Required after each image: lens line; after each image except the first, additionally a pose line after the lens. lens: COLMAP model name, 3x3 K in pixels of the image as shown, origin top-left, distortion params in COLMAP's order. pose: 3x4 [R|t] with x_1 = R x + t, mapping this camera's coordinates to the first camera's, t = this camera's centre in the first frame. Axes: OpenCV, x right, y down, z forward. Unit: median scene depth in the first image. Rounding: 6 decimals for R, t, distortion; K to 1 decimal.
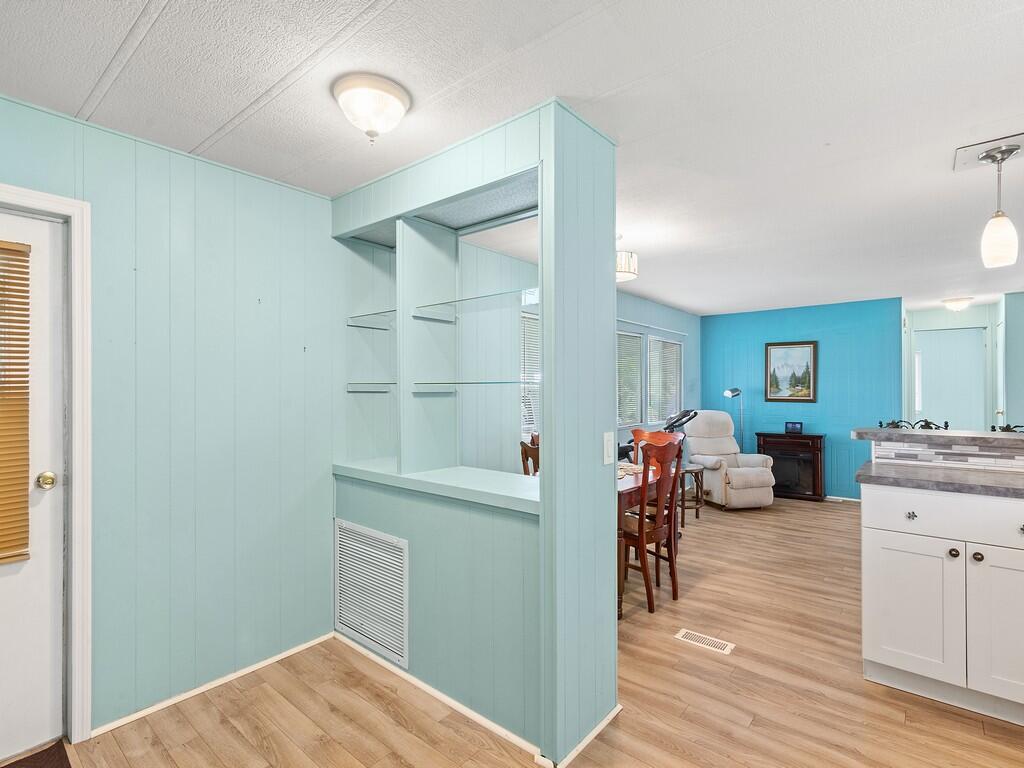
lens RADIAL K [[505.7, 0, 511.8], [0, 505.7, 392.5], [0, 0, 1]] dist [0.001700, 0.001026]
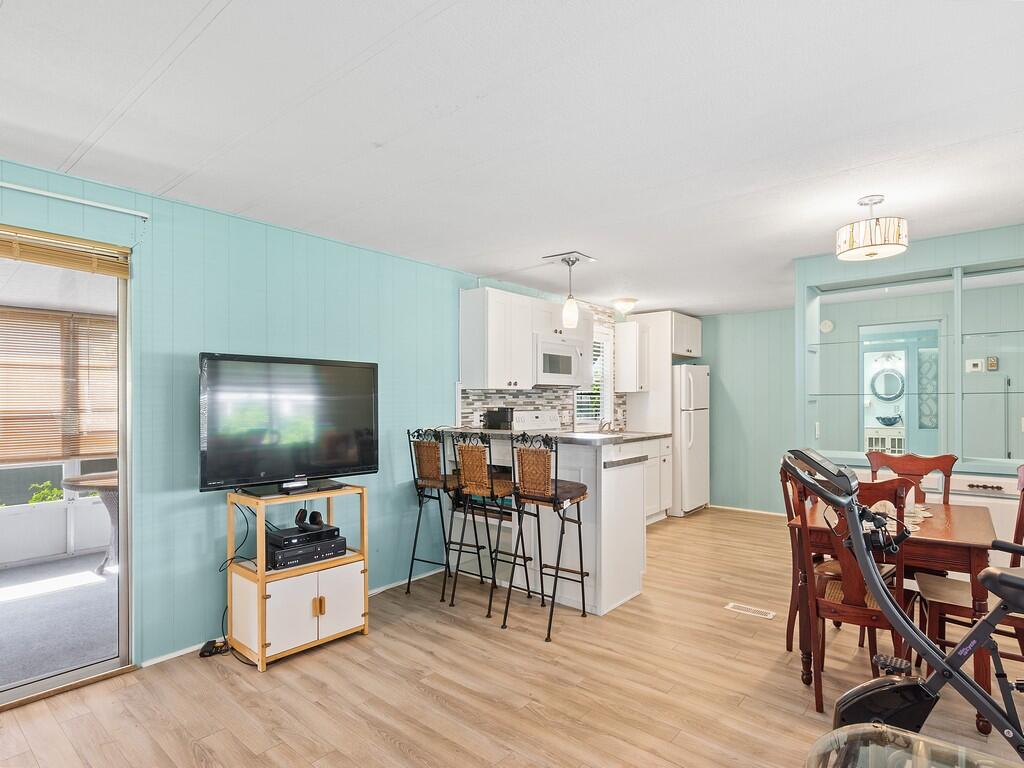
lens RADIAL K [[548.8, 0, 514.1], [0, 548.8, 400.0], [0, 0, 1]] dist [-0.004698, -0.001225]
pose [[-0.999985, 0.005317, 0.001633, 0.396056], [0.005322, 0.999982, 0.002721, -0.005732], [-0.001618, 0.002730, -0.999995, 0.974087]]
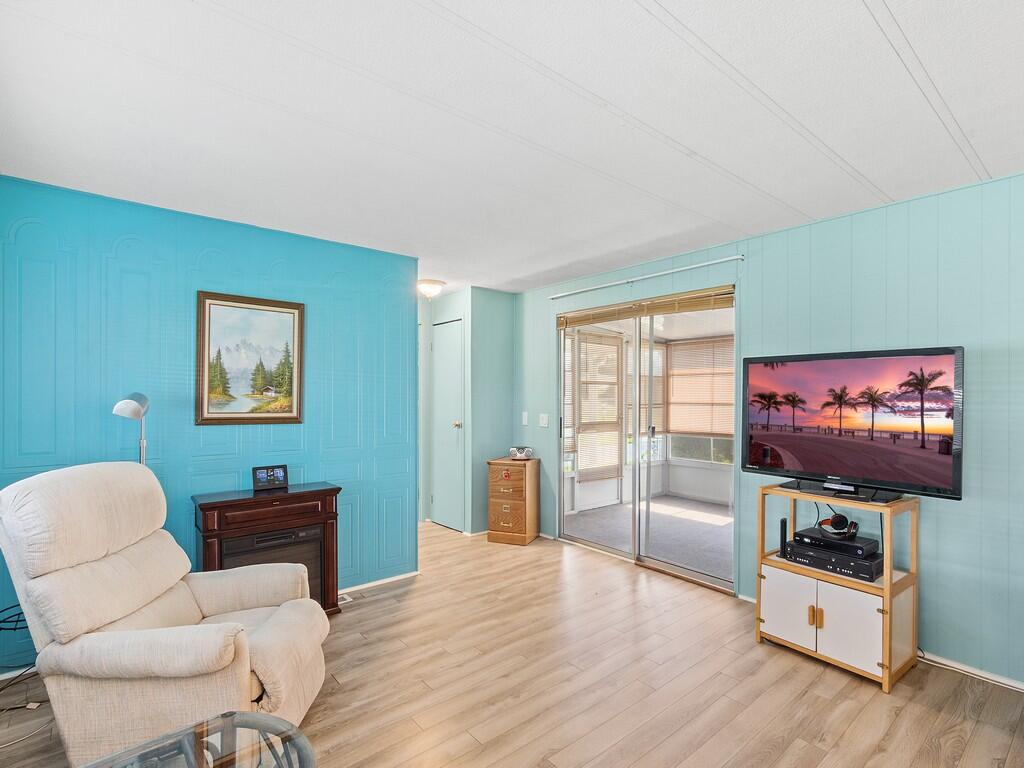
lens RADIAL K [[505.7, 0, 511.8], [0, 505.7, 392.5], [0, 0, 1]] dist [0.001700, 0.001026]
pose [[0.188278, 0.007153, 0.982090, 0.131803], [0.000779, 0.999972, -0.007432, -0.006912], [-0.982115, 0.002165, 0.188267, 0.686953]]
